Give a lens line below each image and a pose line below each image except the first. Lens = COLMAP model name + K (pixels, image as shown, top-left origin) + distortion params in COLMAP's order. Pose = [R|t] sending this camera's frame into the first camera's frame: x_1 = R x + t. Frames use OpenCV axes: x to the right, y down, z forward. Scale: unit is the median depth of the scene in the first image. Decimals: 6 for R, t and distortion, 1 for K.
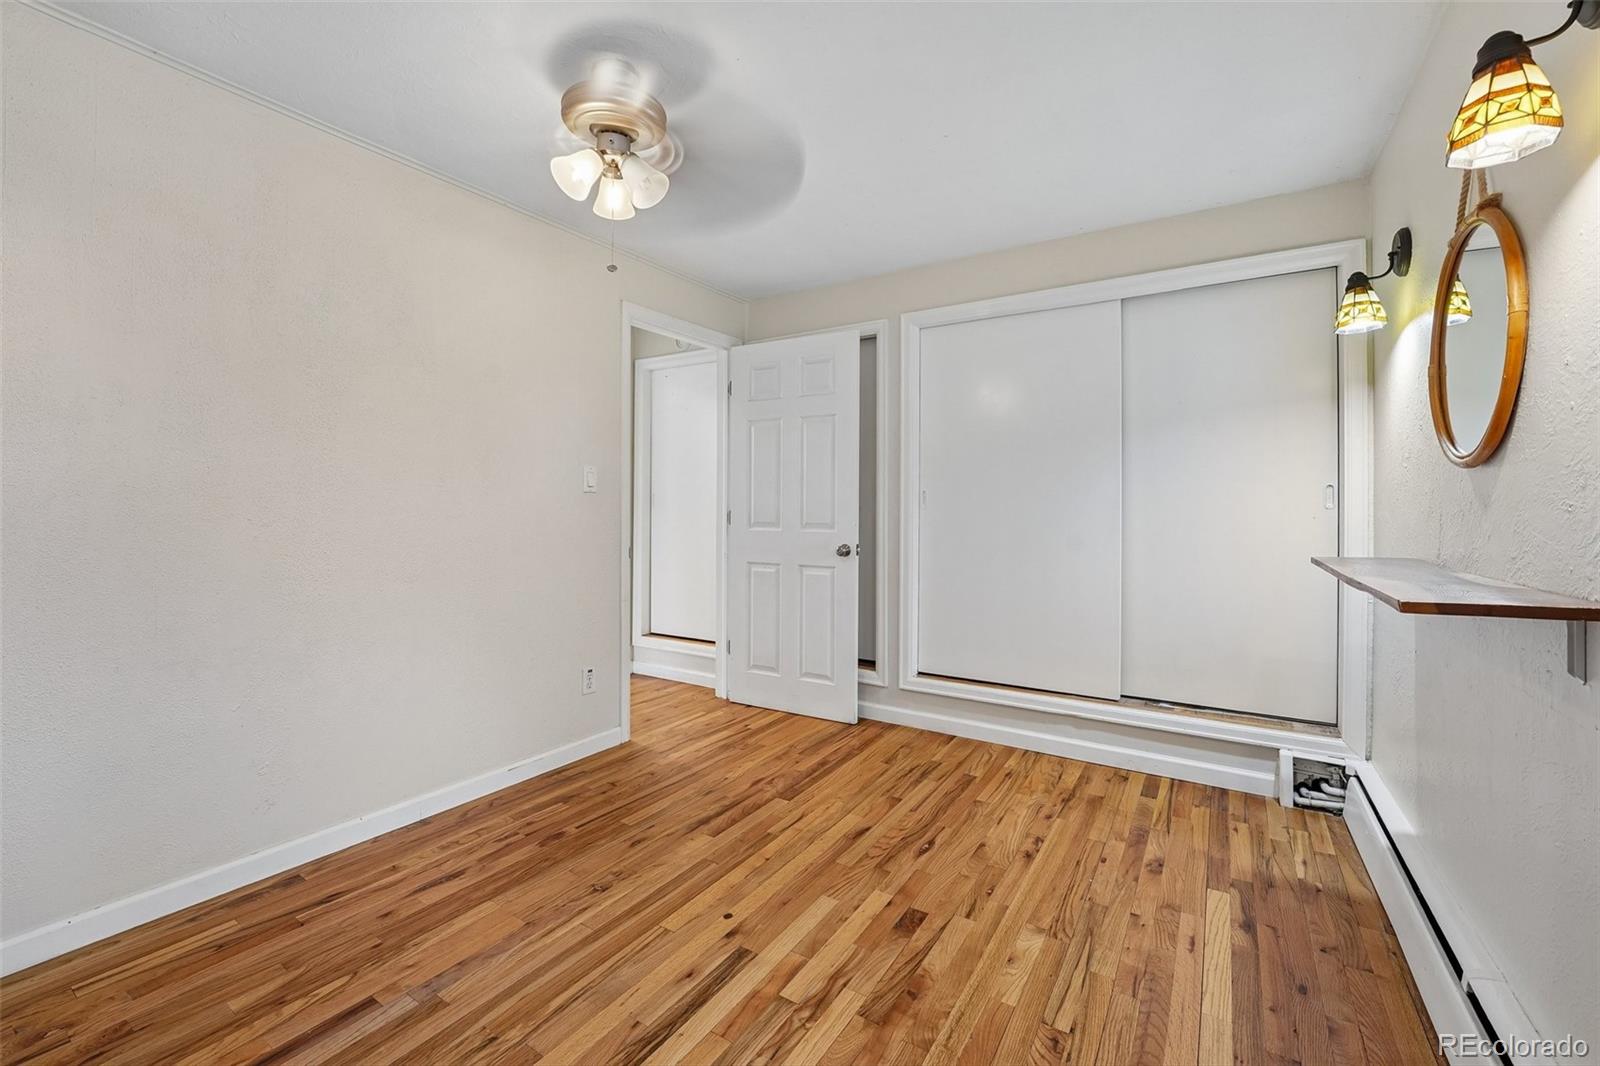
lens RADIAL K [[656.6, 0, 793.0], [0, 656.6, 527.8], [0, 0, 1]] dist [-0.020269, 0.000595]
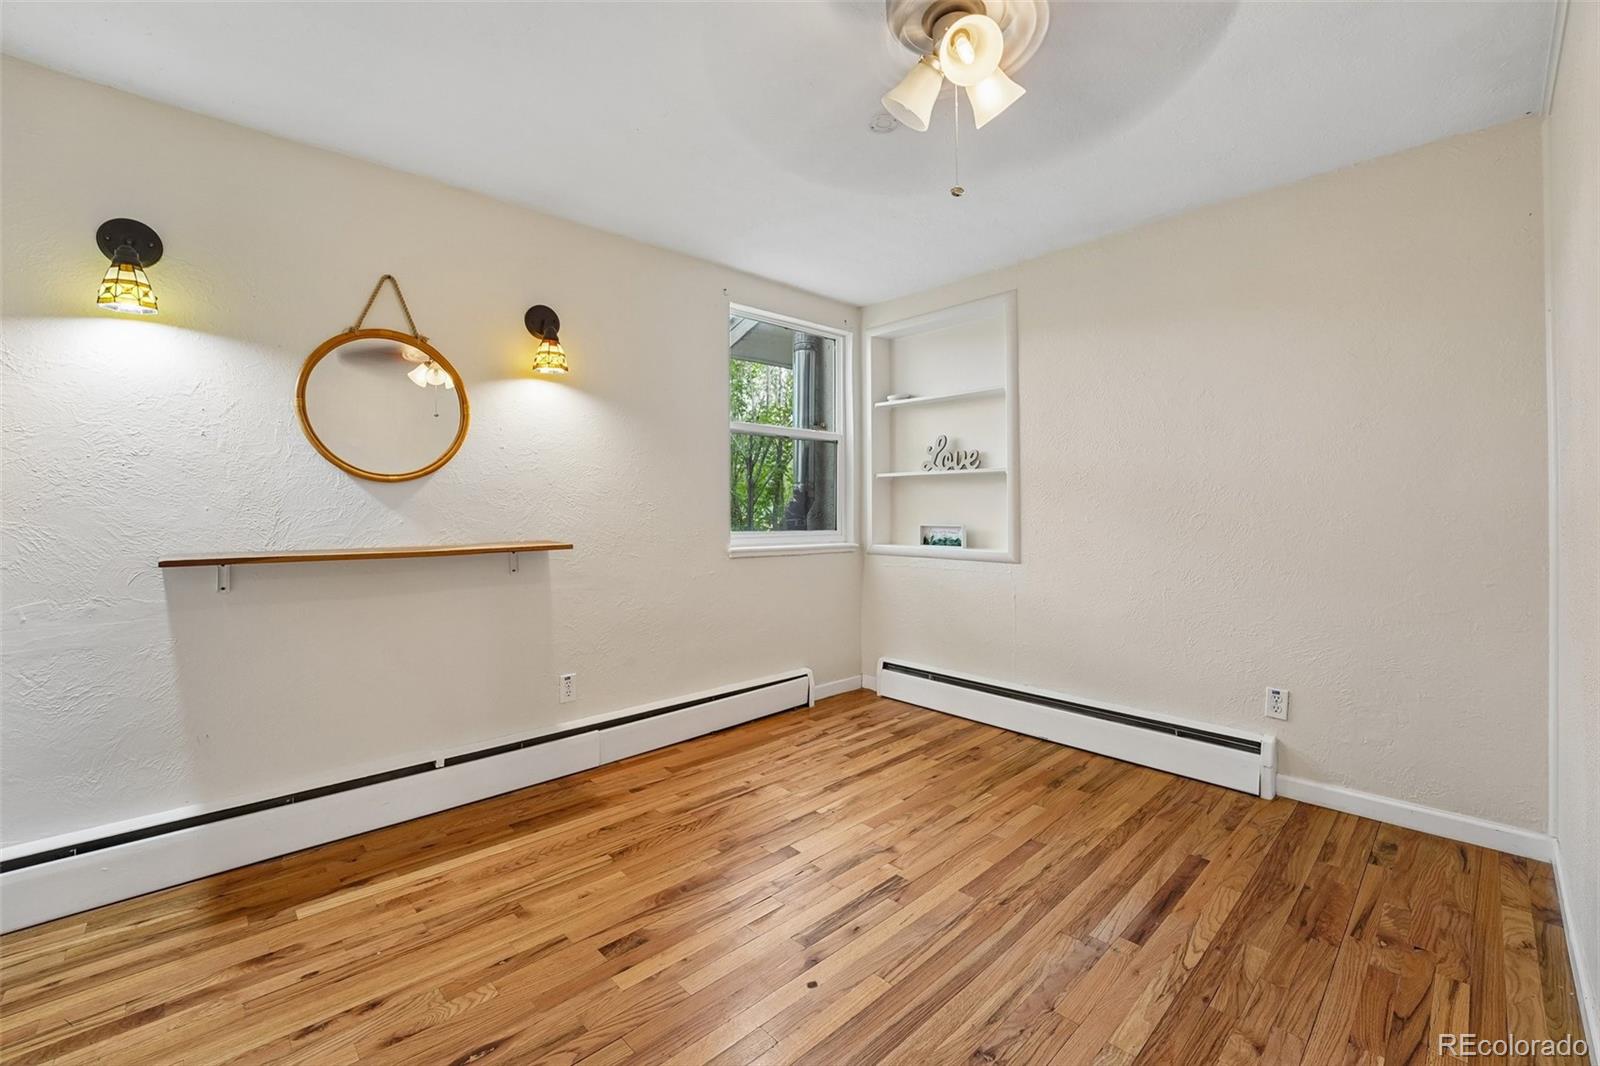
lens RADIAL K [[656.6, 0, 793.0], [0, 656.6, 527.8], [0, 0, 1]] dist [-0.020269, 0.000595]
pose [[-0.968993, -0.007305, 0.246979, -0.298581], [0.005085, 0.998762, 0.049487, -0.046967], [-0.247035, 0.049209, -0.967756, 1.910260]]
